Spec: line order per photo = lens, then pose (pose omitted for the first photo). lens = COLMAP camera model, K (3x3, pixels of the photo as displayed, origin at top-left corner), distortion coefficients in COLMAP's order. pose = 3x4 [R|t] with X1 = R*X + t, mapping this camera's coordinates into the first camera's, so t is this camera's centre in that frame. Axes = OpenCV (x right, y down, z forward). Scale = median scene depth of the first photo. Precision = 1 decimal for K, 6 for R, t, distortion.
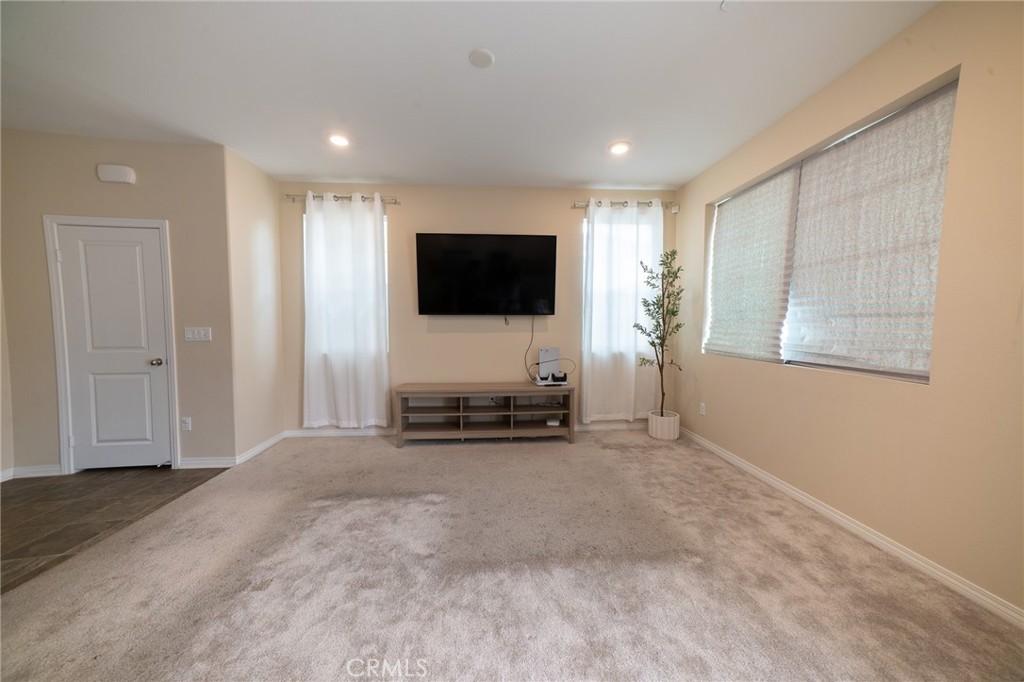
lens RADIAL K [[341.0, 0, 512.0], [0, 341.0, 341.0], [0, 0, 1]] dist [-0.022508, 0.013979]
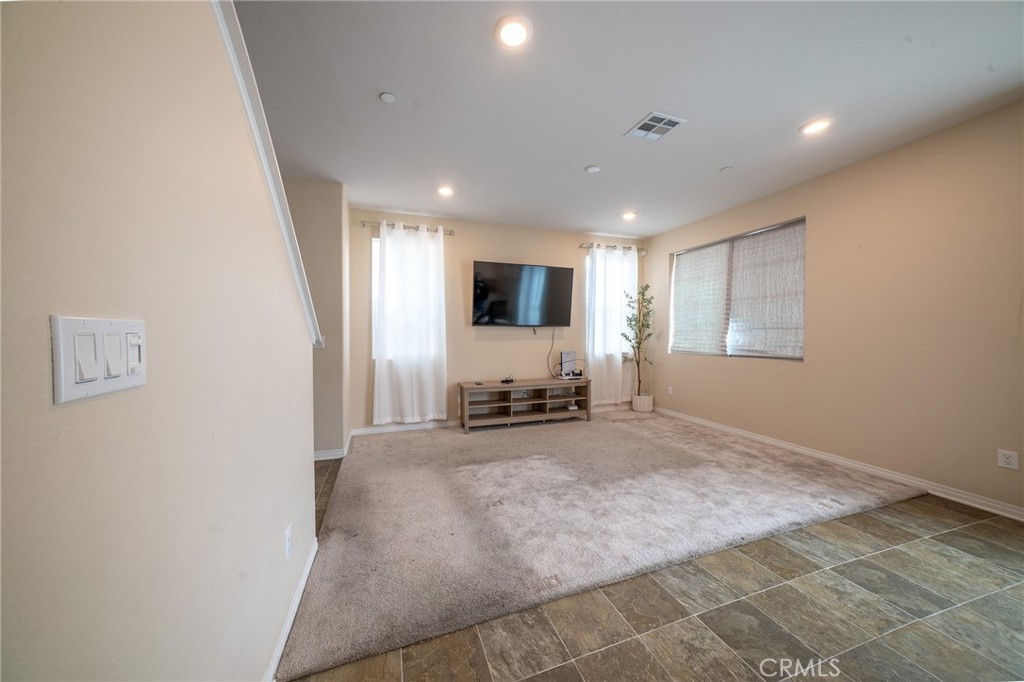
lens RADIAL K [[341.0, 0, 512.0], [0, 341.0, 341.0], [0, 0, 1]] dist [-0.022508, 0.013979]
pose [[0.961451, -0.007235, 0.274880, -0.511880], [0.015004, 0.999545, -0.026169, 0.012593], [-0.274565, 0.029284, 0.961122, -0.240796]]
